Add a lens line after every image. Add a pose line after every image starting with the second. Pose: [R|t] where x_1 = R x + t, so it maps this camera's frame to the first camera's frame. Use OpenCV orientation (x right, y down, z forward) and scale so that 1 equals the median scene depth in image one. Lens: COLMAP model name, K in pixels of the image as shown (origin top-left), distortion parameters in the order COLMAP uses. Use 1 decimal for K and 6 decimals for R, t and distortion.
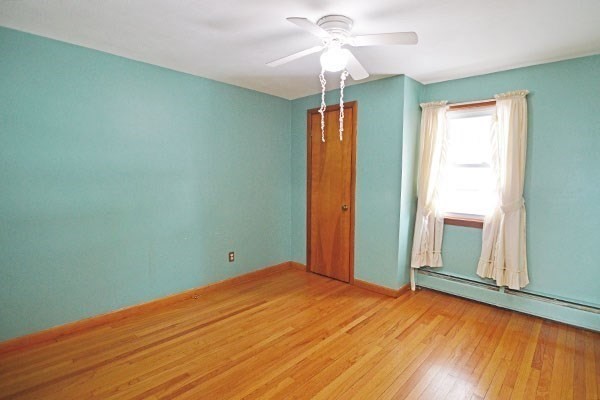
lens RADIAL K [[298.6, 0, 296.3], [0, 298.6, 199.7], [0, 0, 1]] dist [-0.008762, -0.001222]
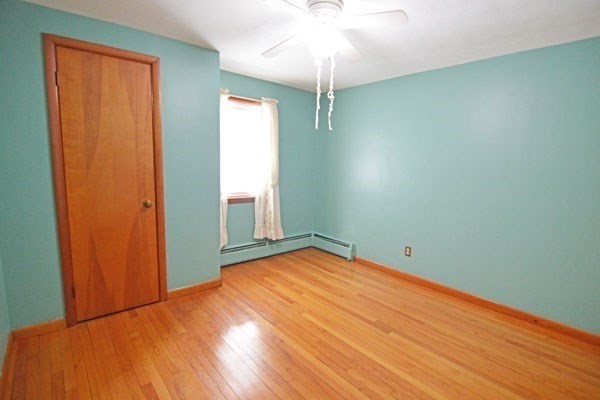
lens RADIAL K [[298.6, 0, 296.3], [0, 298.6, 199.7], [0, 0, 1]] dist [-0.008762, -0.001222]
pose [[0.111355, -0.135548, 0.984493, -0.568455], [0.058865, 0.989815, 0.129623, -0.063512], [-0.992036, 0.043518, 0.118200, 0.624554]]
